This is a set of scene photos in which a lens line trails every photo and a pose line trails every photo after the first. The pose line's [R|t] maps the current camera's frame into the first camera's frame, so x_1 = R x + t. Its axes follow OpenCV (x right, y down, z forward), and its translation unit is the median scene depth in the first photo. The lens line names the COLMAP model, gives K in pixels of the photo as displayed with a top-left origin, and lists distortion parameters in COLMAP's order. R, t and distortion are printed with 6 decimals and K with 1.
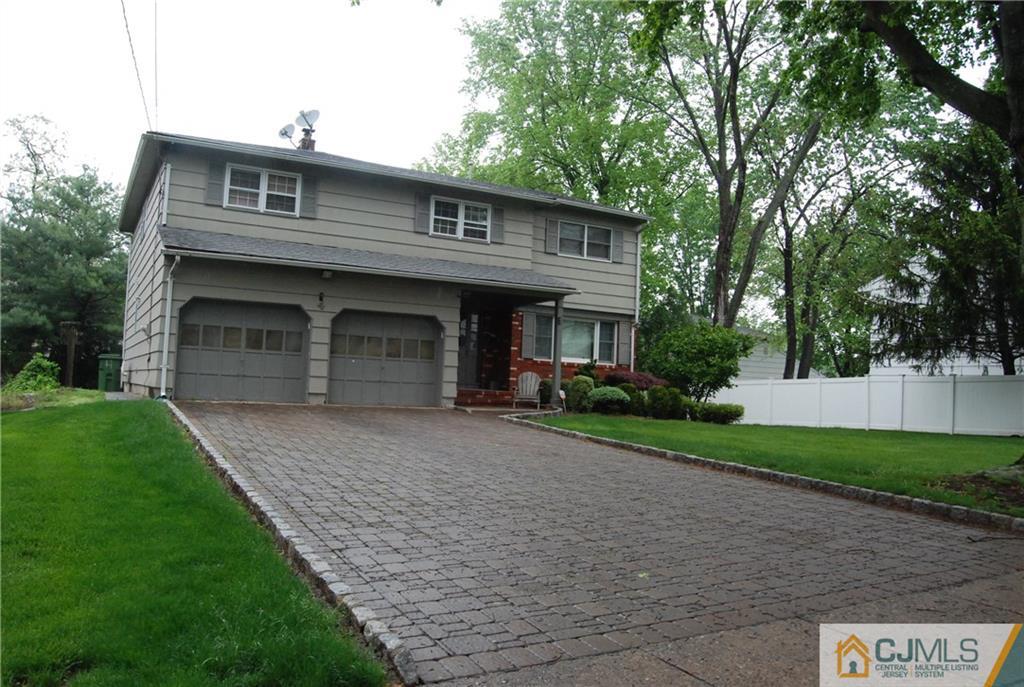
lens RADIAL K [[807.7, 0, 510.6], [0, 807.7, 341.1], [0, 0, 1]] dist [-0.082380, 0.030091]
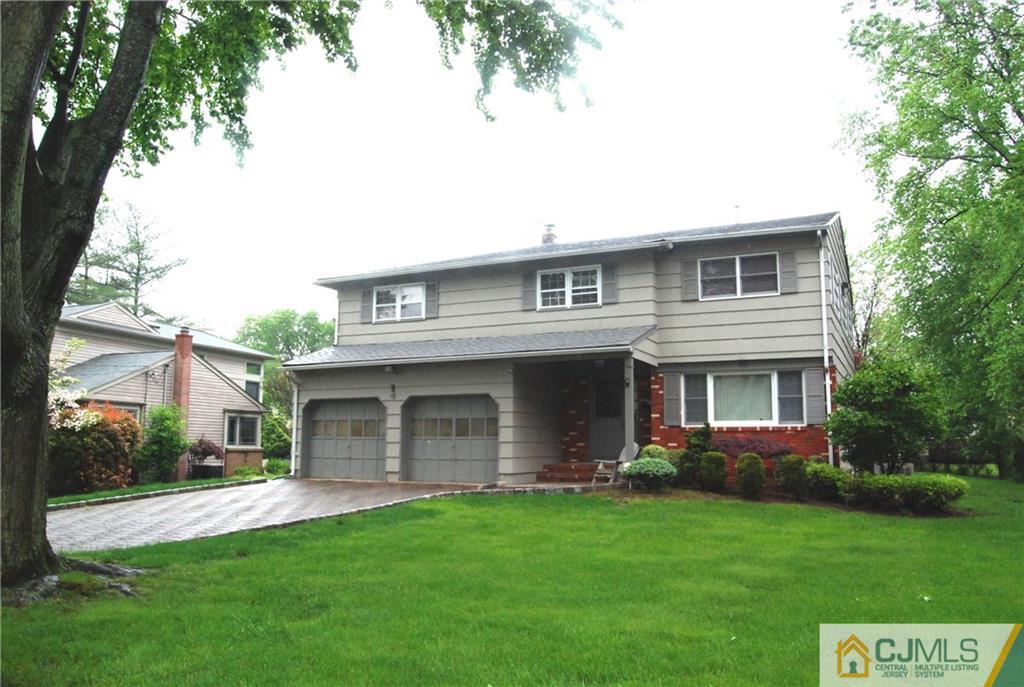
lens RADIAL K [[807.7, 0, 511.4], [0, 807.7, 344.7], [0, 0, 1]] dist [-0.082380, 0.030091]
pose [[0.588003, -0.150995, -0.794640, 0.657219], [0.066441, 0.988118, -0.138595, 0.046025], [0.806125, 0.028697, 0.591048, 0.375413]]
